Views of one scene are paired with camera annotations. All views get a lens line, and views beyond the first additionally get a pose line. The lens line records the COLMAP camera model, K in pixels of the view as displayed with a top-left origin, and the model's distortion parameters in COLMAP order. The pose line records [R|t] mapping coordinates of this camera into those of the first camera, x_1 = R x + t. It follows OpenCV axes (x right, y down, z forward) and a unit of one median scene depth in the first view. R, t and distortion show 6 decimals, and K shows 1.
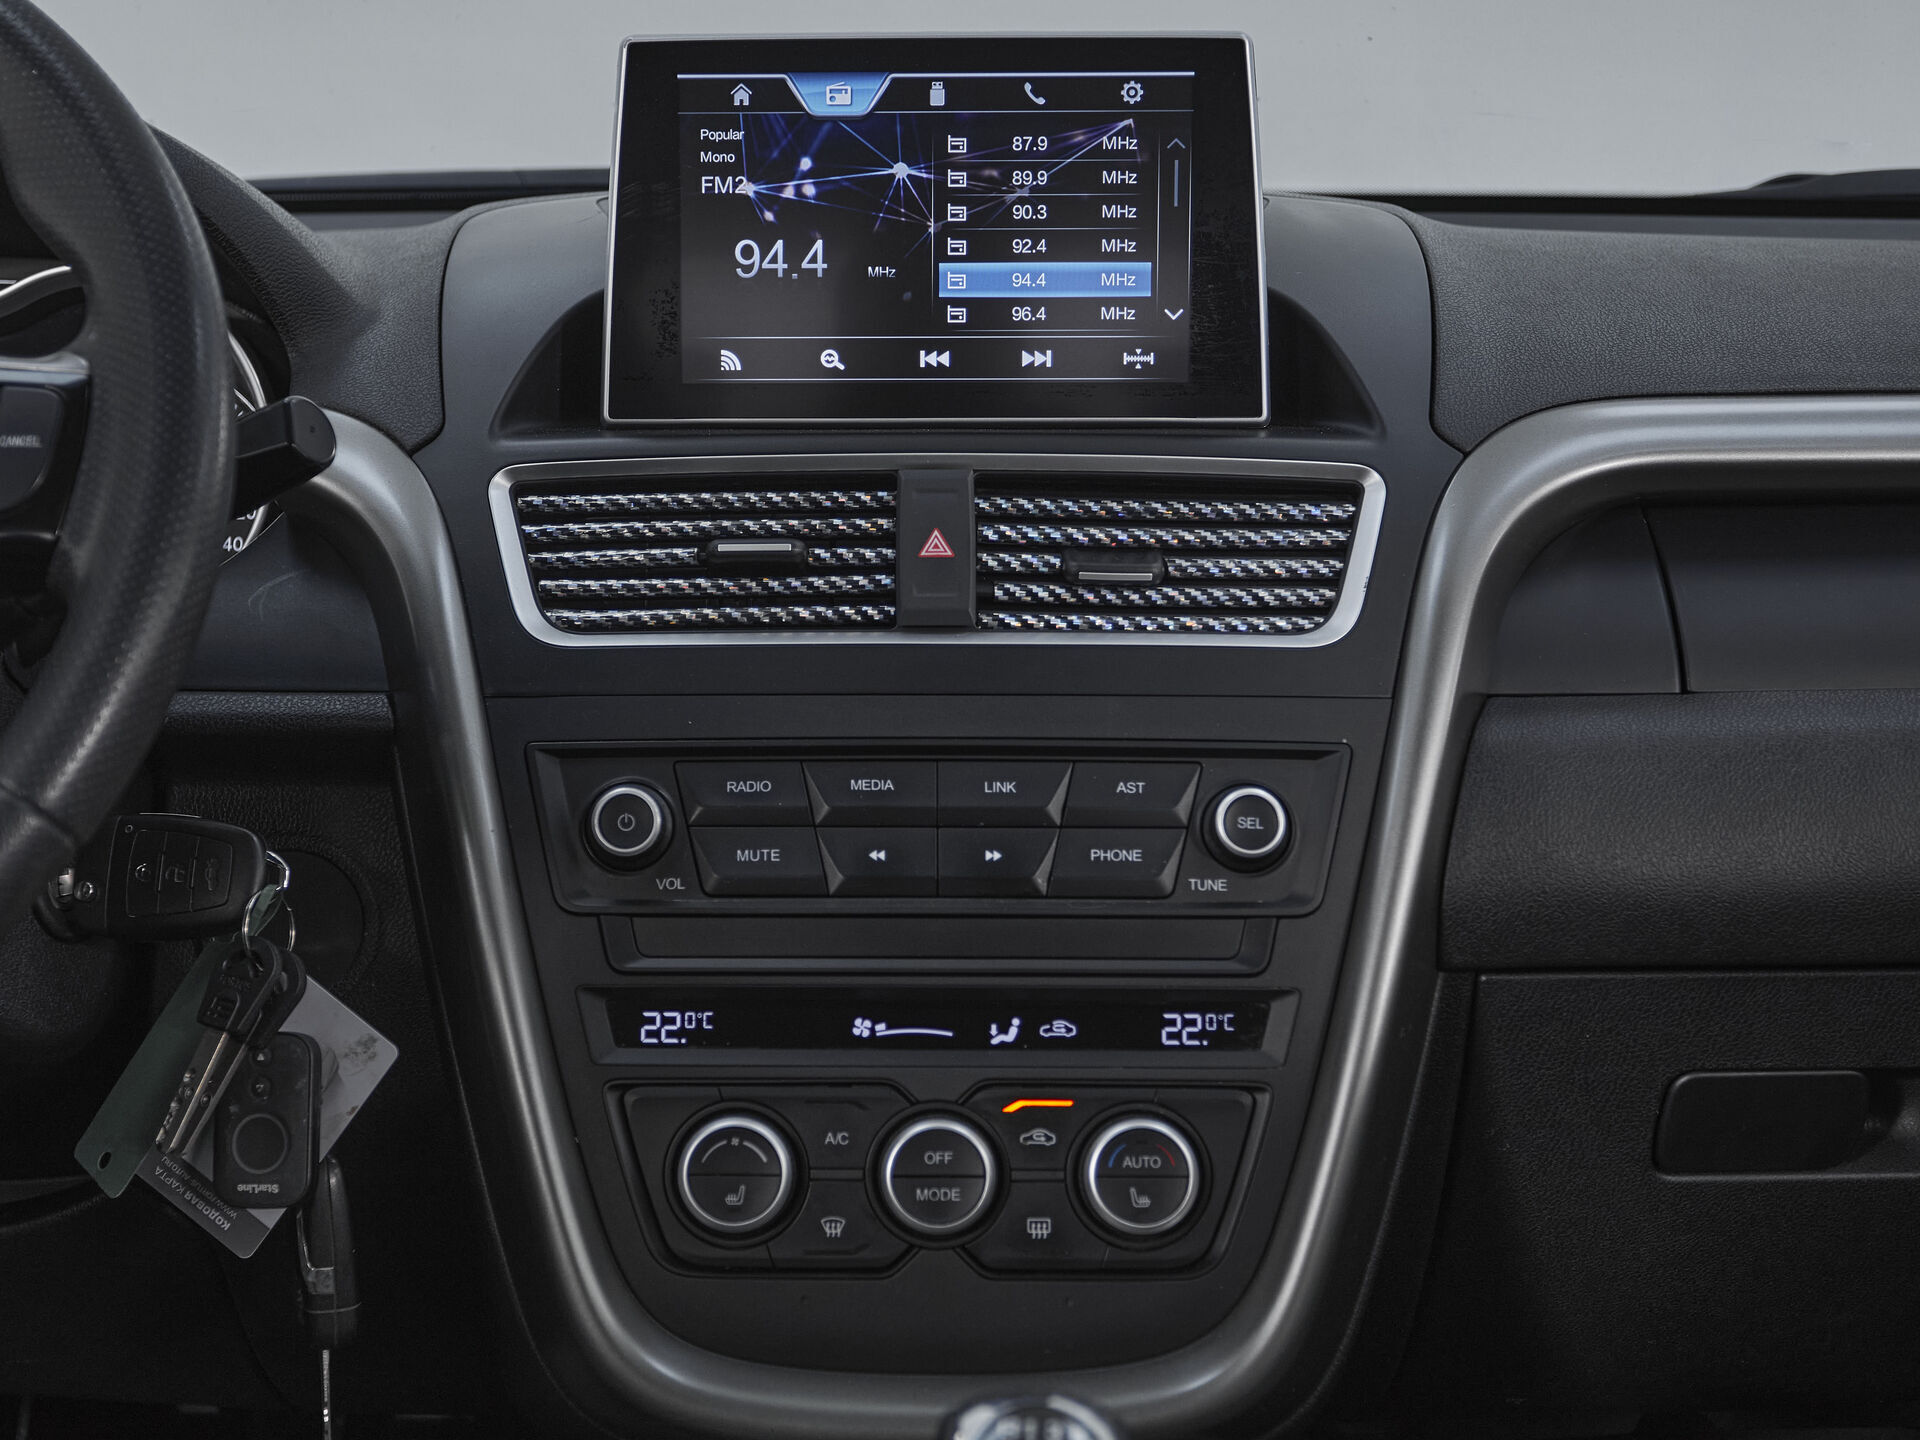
lens RADIAL K [[2361.8, 0, 871.4], [0, 2361.8, 758.2], [0, 0, 1]] dist [0.017279, 0.000000]
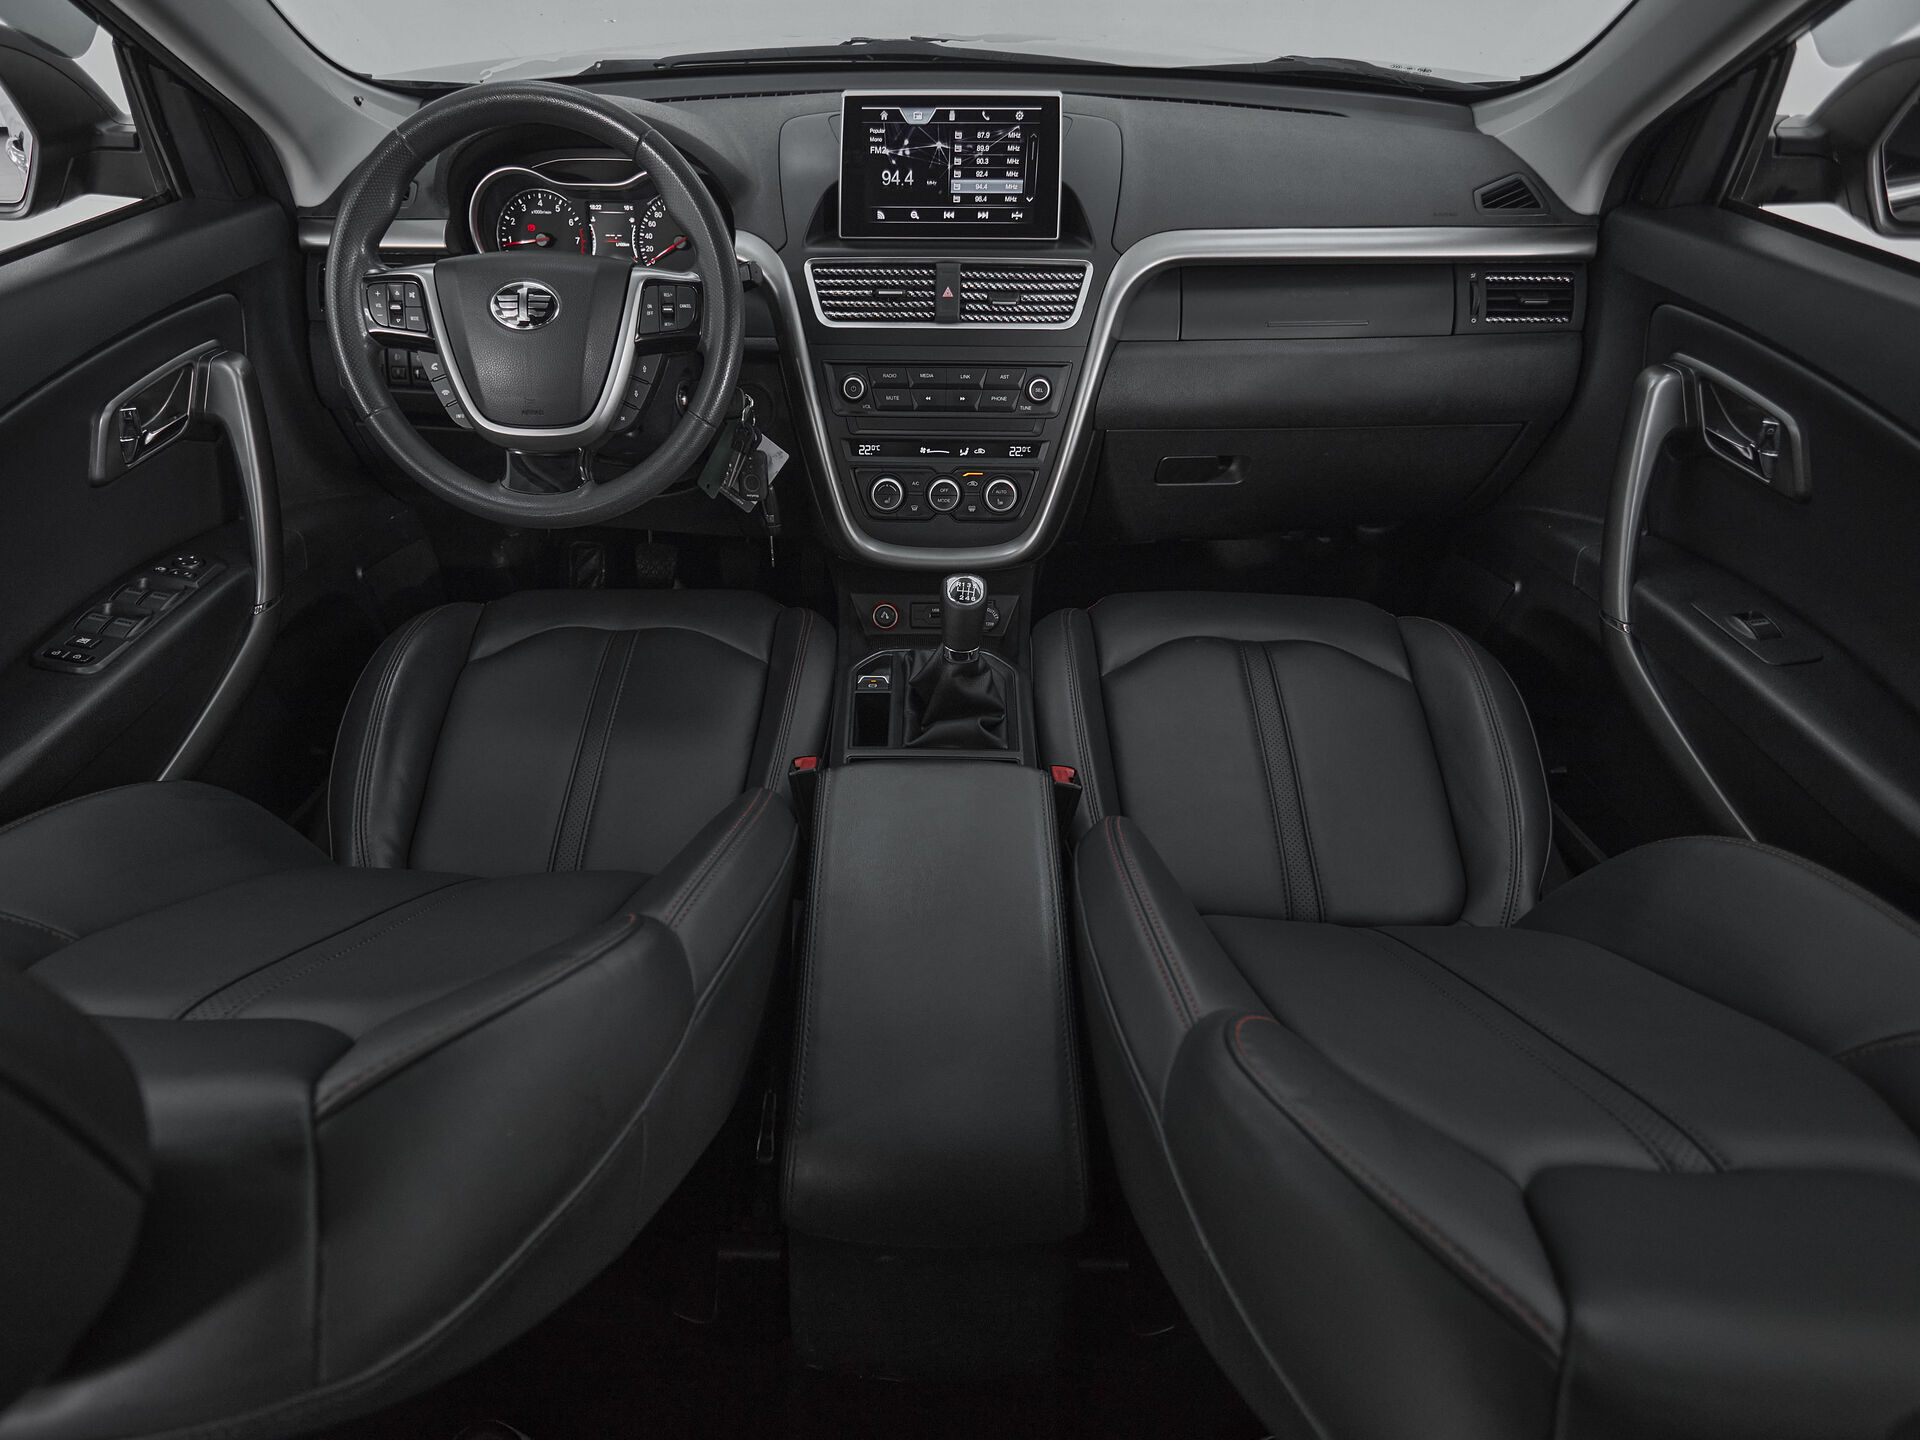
lens RADIAL K [[1051.4, 0, 899.2], [0, 1051.4, 748.0], [0, 0, 1]] dist [0.004436, -0.001319]
pose [[0.999933, 0.006151, -0.009756, -0.020008], [-0.000159, 0.853149, 0.521667, -0.301452], [0.011532, -0.521630, 0.853094, -0.514193]]
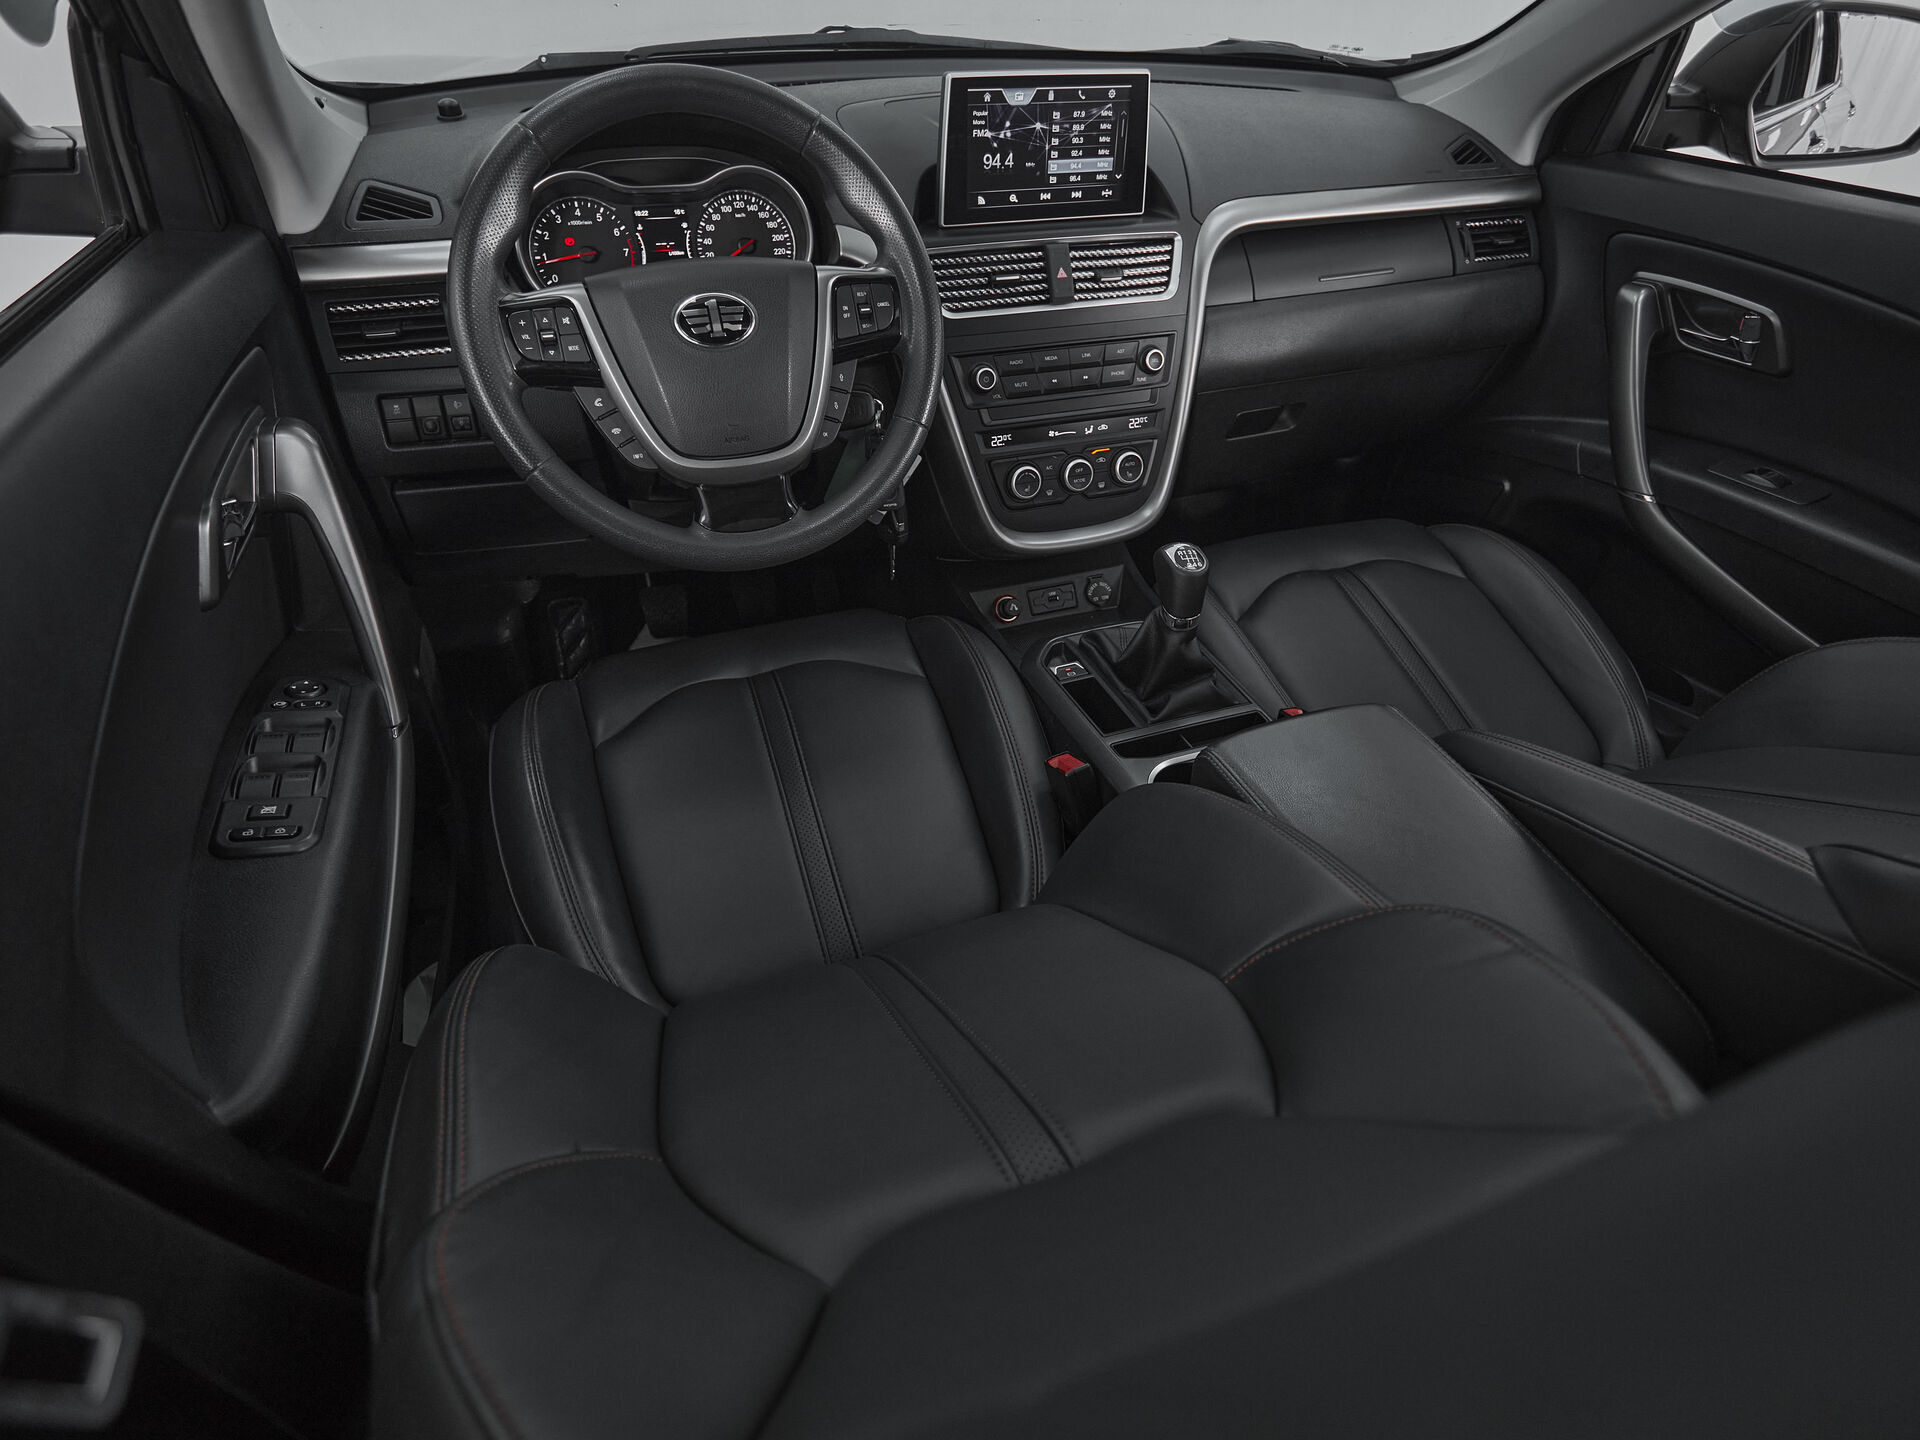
lens RADIAL K [[1051.4, 0, 973.1], [0, 1051.4, 732.6], [0, 0, 1]] dist [0.004436, -0.001319]
pose [[0.928449, -0.211564, 0.305324, -0.632753], [0.026771, 0.857930, 0.513069, -0.284173], [-0.370493, -0.468184, 0.802208, -0.363014]]
